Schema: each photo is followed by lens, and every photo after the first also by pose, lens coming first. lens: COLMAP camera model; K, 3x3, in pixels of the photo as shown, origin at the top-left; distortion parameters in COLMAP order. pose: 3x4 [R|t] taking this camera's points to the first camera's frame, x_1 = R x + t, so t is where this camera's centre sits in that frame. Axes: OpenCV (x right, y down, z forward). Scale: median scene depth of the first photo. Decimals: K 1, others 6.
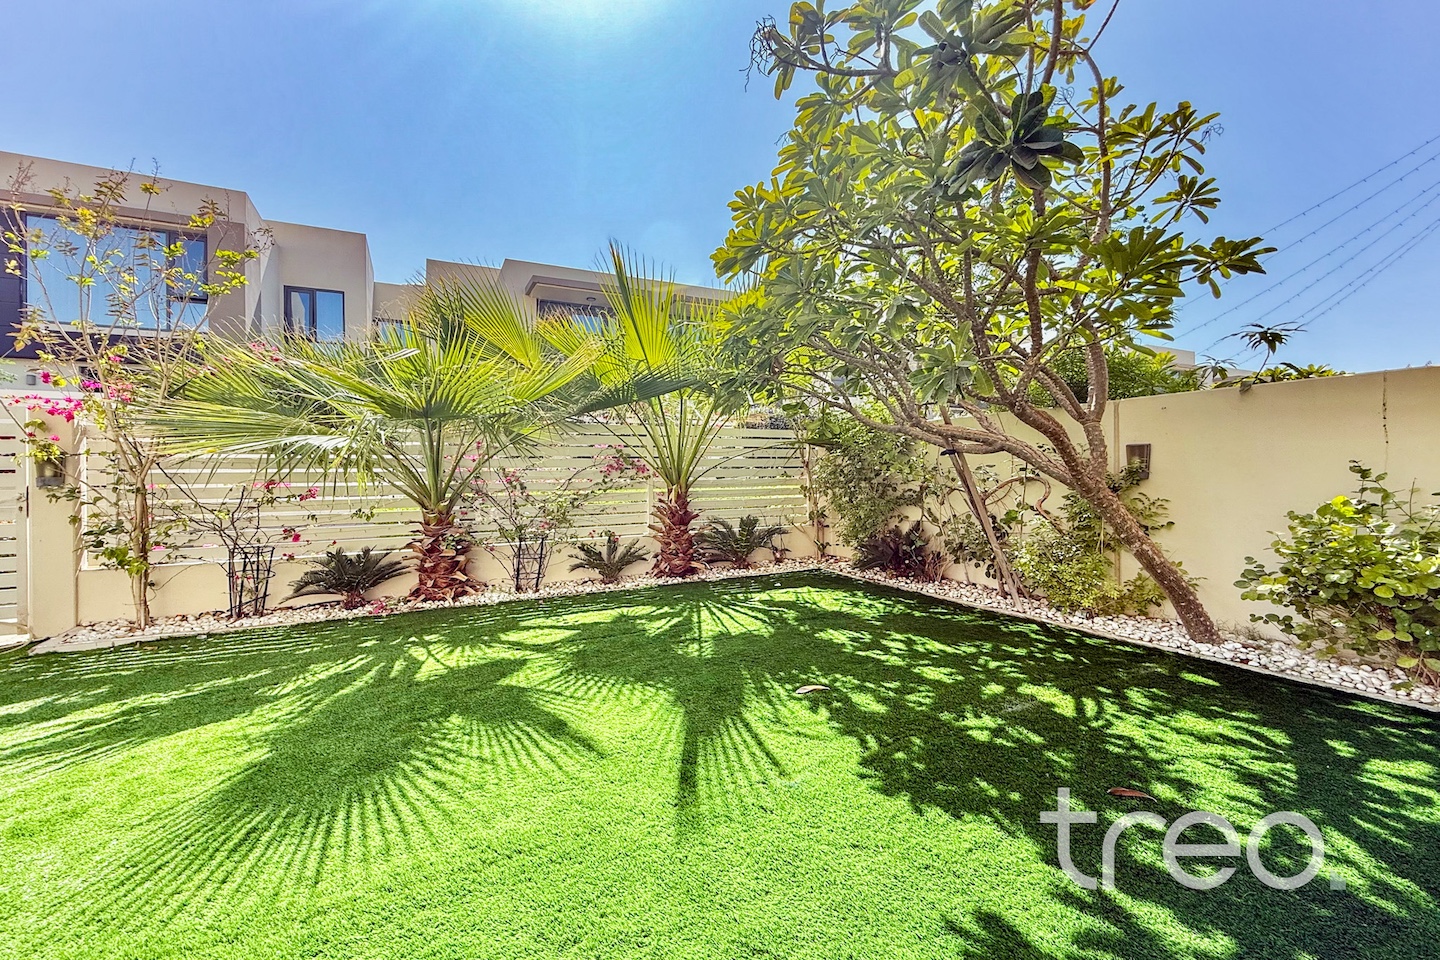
lens RADIAL K [[588.2, 0, 716.0], [0, 588.2, 479.4], [0, 0, 1]] dist [0.000867, 0.000013]
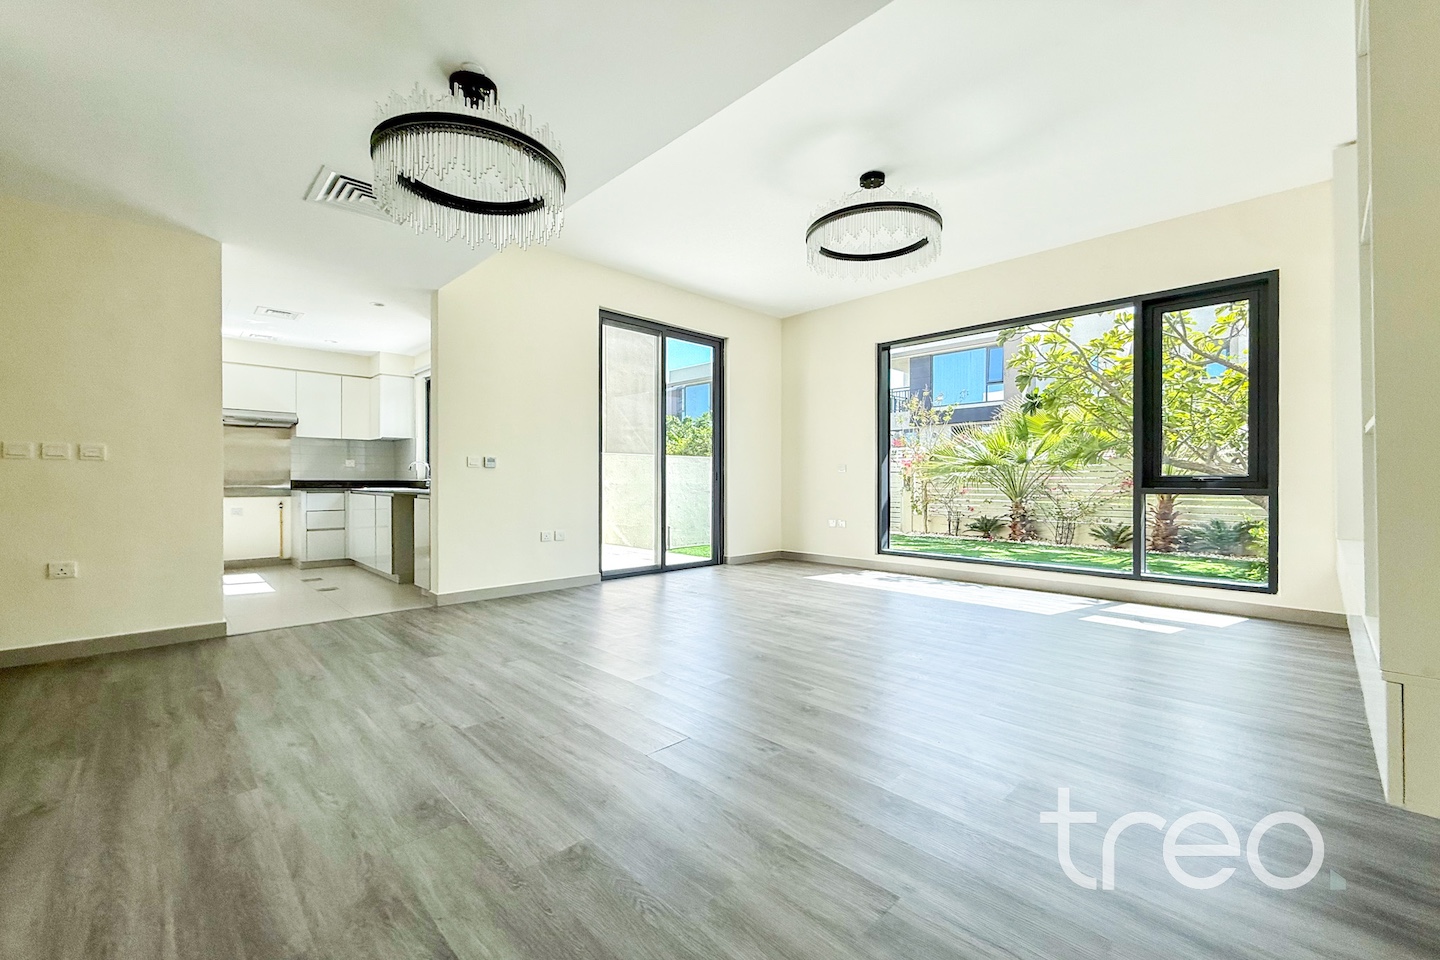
lens RADIAL K [[591.5, 0, 711.4], [0, 591.5, 481.6], [0, 0, 1]] dist [0.005281, -0.000066]
pose [[0.293637, 0.016498, -0.955774, 2.030606], [-0.021242, 0.999717, 0.010730, -0.036136], [0.955681, 0.017152, 0.293905, -1.216301]]
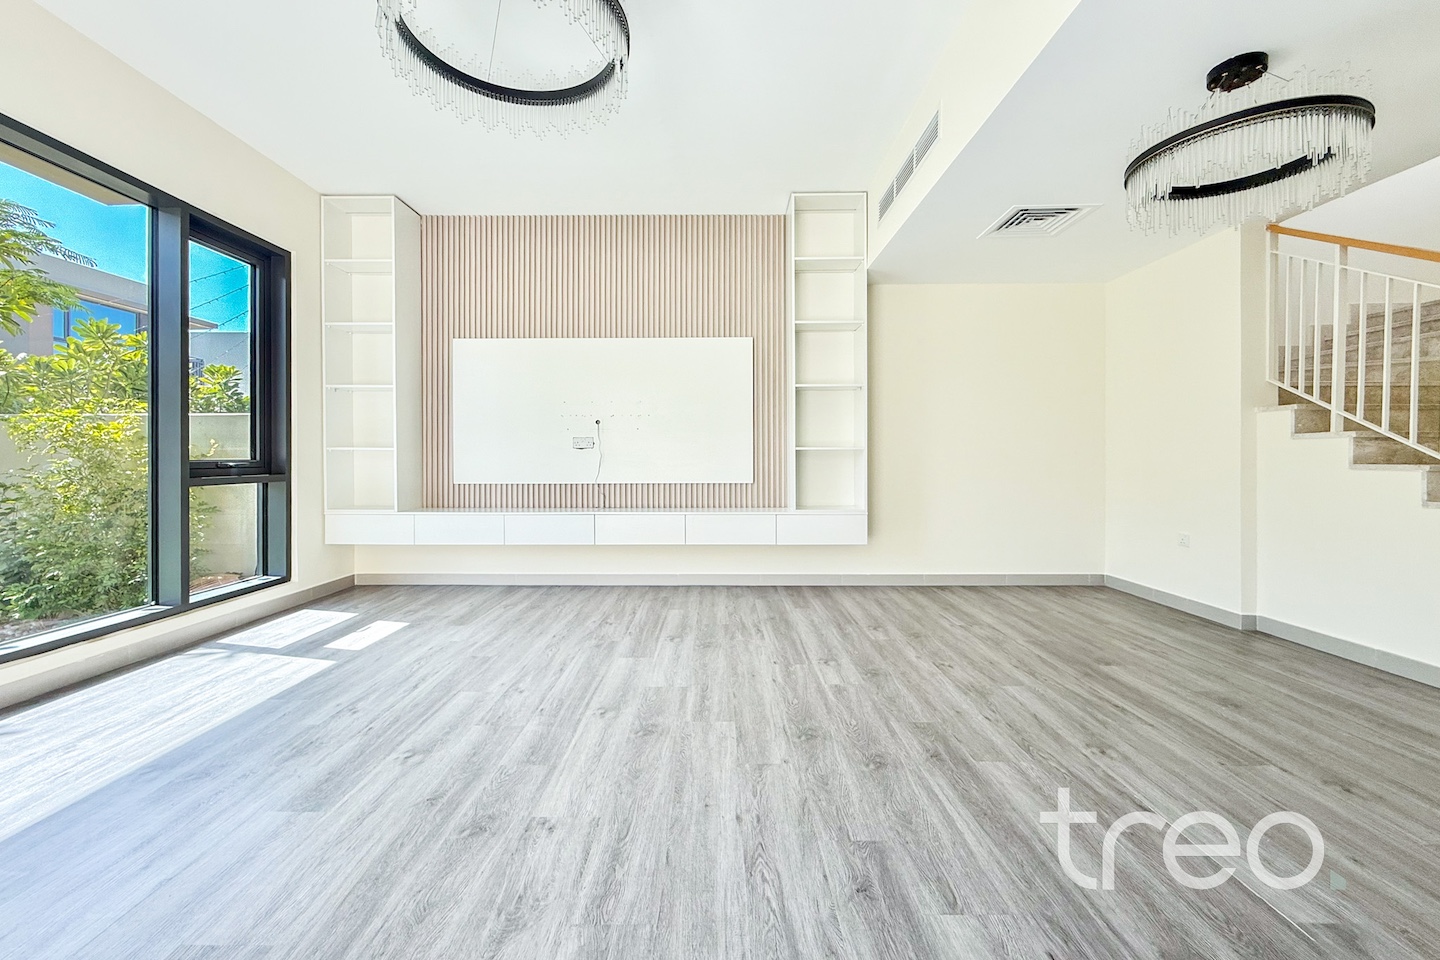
lens RADIAL K [[592.6, 0, 709.0], [0, 592.6, 459.4], [0, 0, 1]] dist [-0.001042, -0.000142]
pose [[0.457500, 0.011786, 0.889131, 0.576314], [0.007865, 0.999819, -0.017300, -0.035921], [-0.889175, 0.014908, 0.457325, -1.068055]]
